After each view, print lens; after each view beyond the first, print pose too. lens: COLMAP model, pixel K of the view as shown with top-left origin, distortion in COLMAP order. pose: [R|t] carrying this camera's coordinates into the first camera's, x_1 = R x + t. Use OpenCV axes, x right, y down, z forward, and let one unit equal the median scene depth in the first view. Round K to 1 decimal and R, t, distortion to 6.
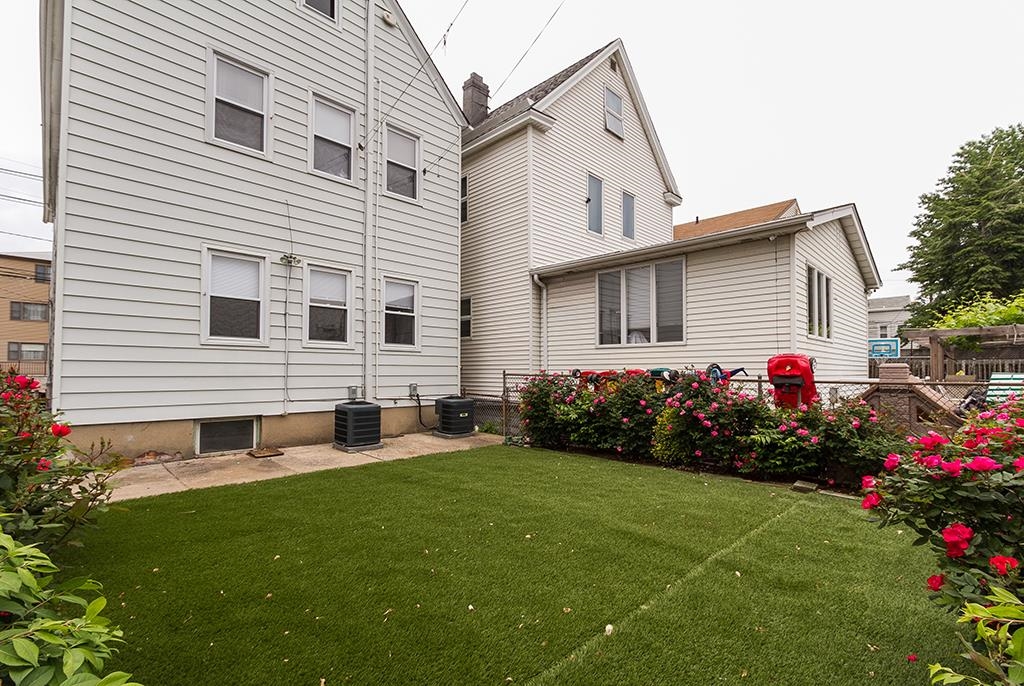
lens RADIAL K [[456.3, 0, 510.7], [0, 456.3, 354.2], [0, 0, 1]] dist [-0.001430, 0.000027]
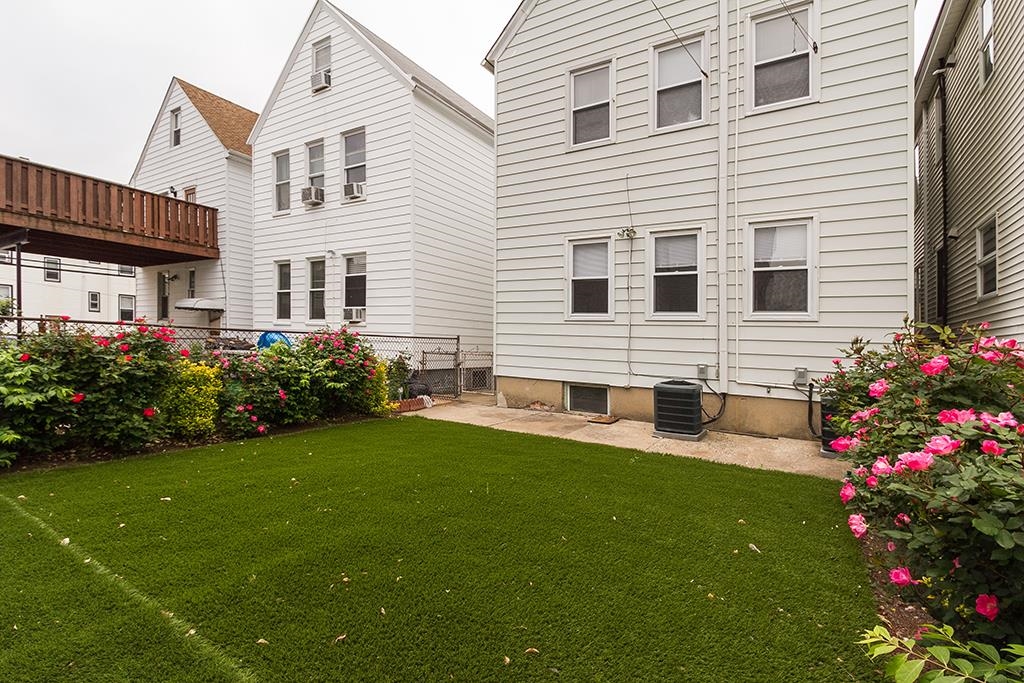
lens RADIAL K [[494.0, 0, 512.0], [0, 494.0, 341.5], [0, 0, 1]] dist [0.002506, 0.000284]
pose [[0.217829, 0.008537, -0.975950, 0.525412], [0.007618, 0.999916, 0.010447, 0.017777], [0.975957, -0.009710, 0.217746, 0.517106]]
